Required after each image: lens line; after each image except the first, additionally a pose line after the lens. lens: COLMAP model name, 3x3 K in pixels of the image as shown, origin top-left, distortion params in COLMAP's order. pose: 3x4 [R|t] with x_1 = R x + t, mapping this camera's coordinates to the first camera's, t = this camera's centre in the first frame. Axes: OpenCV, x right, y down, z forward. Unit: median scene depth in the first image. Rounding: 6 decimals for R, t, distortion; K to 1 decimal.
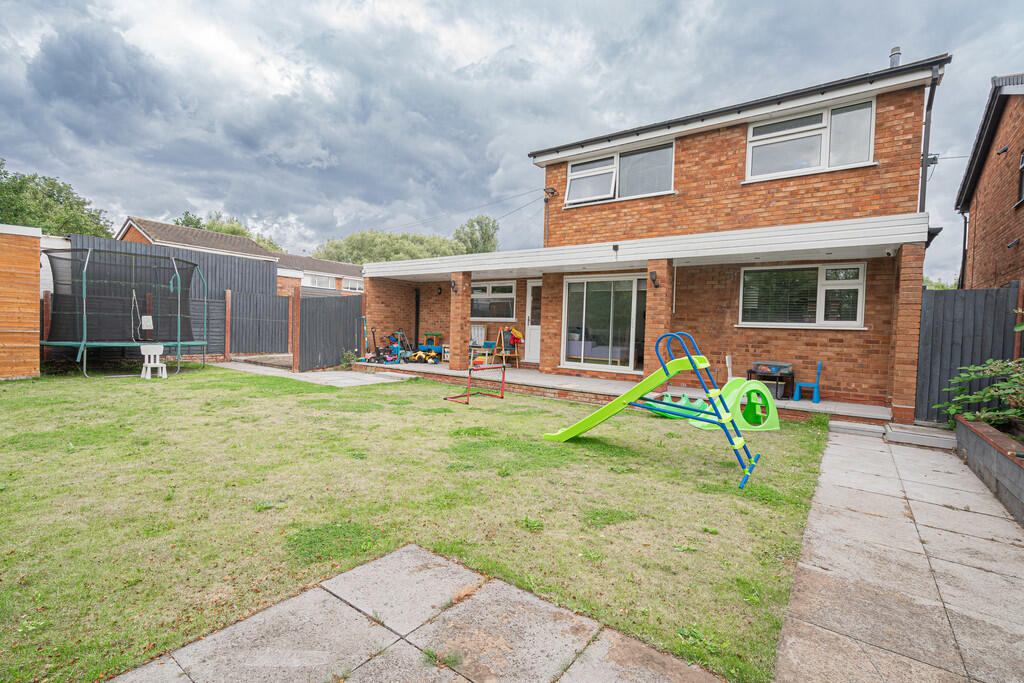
lens RADIAL K [[464.7, 0, 505.3], [0, 464.7, 344.8], [0, 0, 1]] dist [-0.005447, 0.001842]
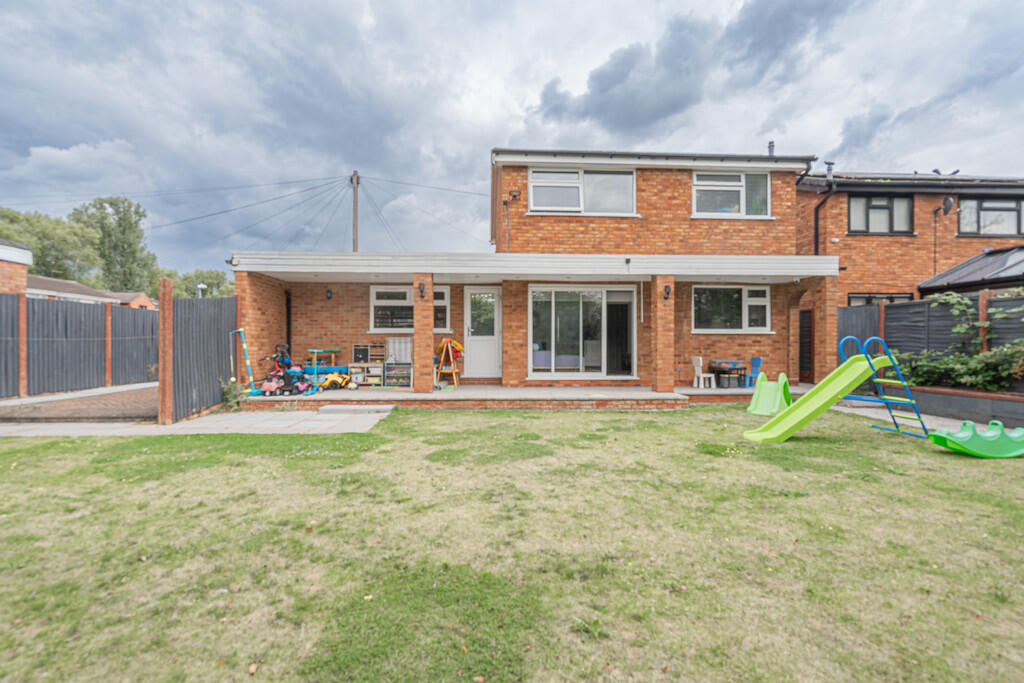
lens RADIAL K [[464.7, 0, 504.9], [0, 464.7, 344.5], [0, 0, 1]] dist [-0.005447, 0.001842]
pose [[0.771118, -0.031613, 0.635907, -0.596971], [0.046842, 0.998877, -0.007145, -0.021042], [-0.634967, 0.035297, 0.771733, 0.331130]]
